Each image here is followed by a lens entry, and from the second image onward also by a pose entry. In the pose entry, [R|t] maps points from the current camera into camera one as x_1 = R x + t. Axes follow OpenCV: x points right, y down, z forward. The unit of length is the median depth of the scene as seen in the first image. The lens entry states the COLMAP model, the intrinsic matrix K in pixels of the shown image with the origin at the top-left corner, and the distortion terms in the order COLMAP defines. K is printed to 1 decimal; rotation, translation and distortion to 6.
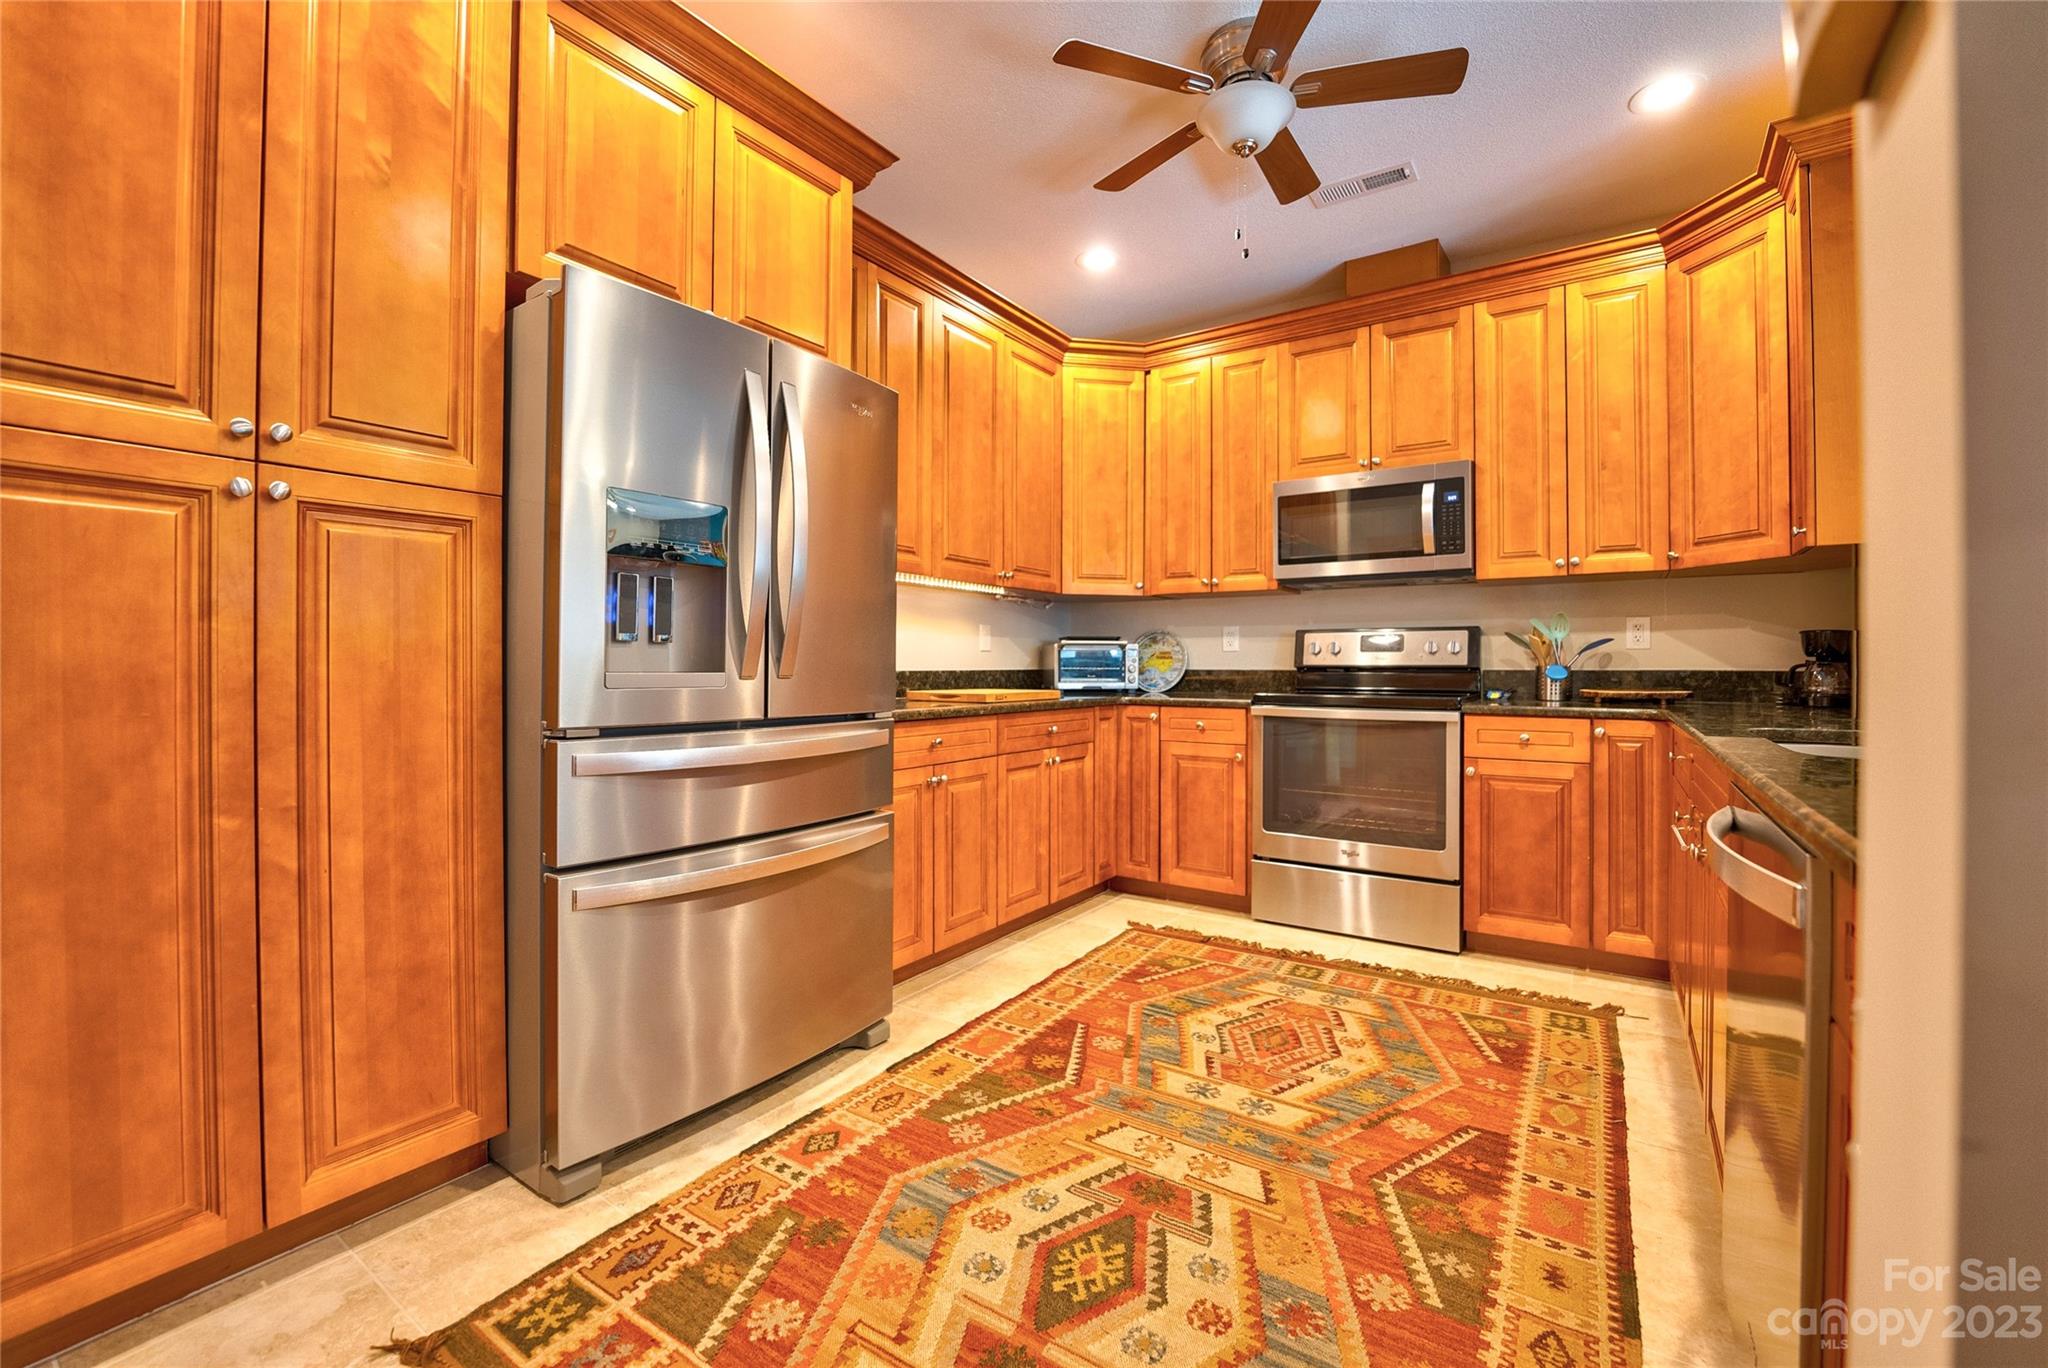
lens RADIAL K [[839.2, 0, 1025.4], [0, 839.2, 670.2], [0, 0, 1]] dist [-0.025898, 0.001747]
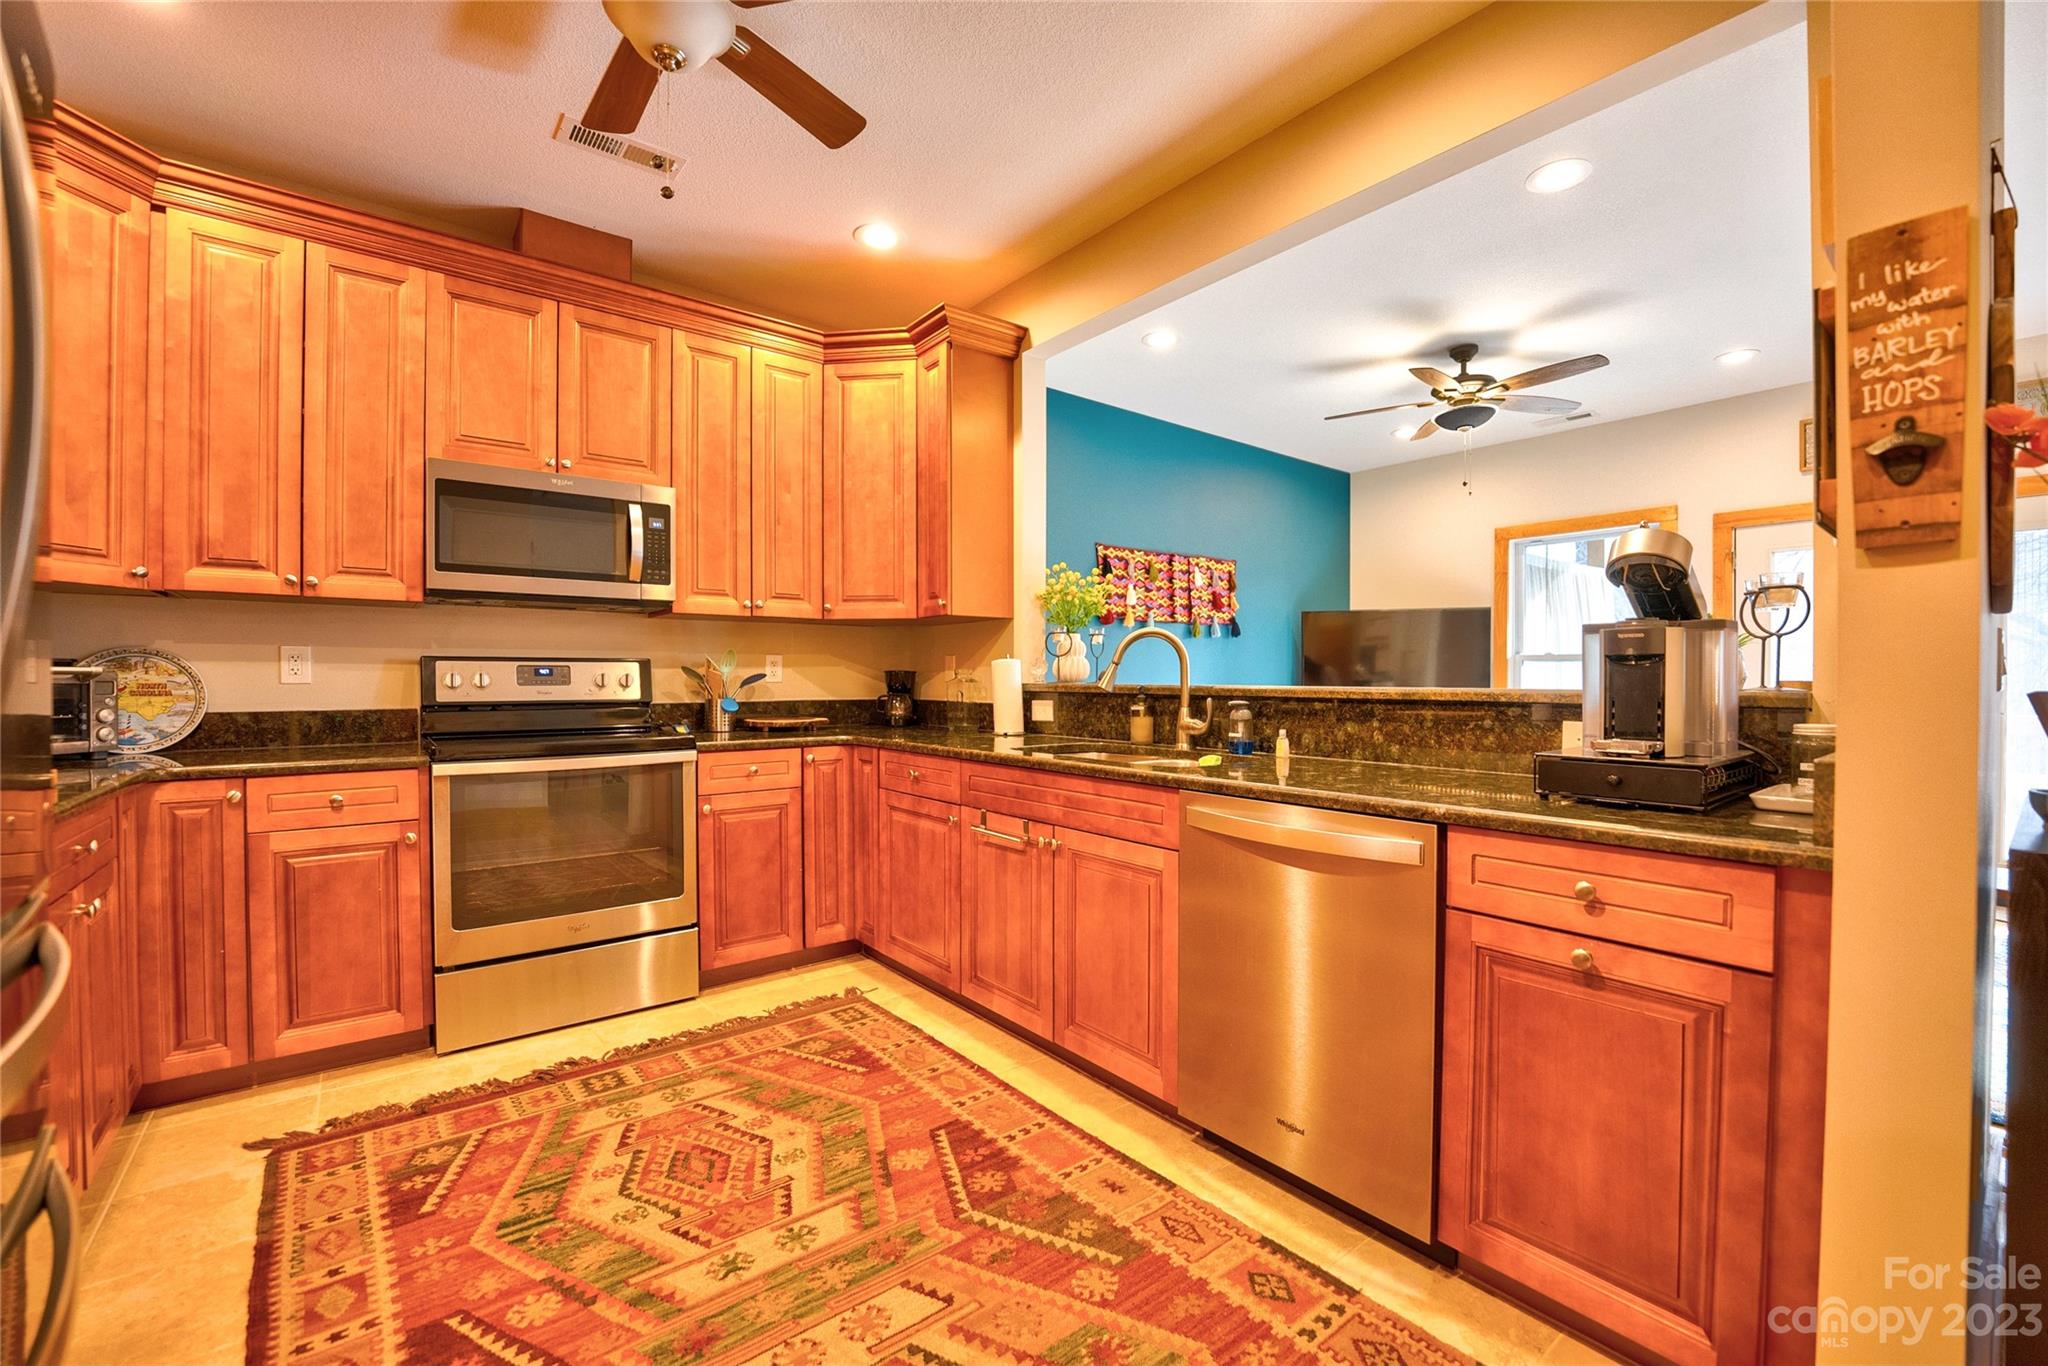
lens RADIAL K [[839.2, 0, 1028.6], [0, 839.2, 692.9], [0, 0, 1]] dist [-0.025898, 0.001747]
pose [[0.296119, -0.018963, 0.954963, -0.307812], [0.007381, 0.999818, 0.017565, -0.032524], [-0.955123, 0.001848, 0.296205, 0.353063]]
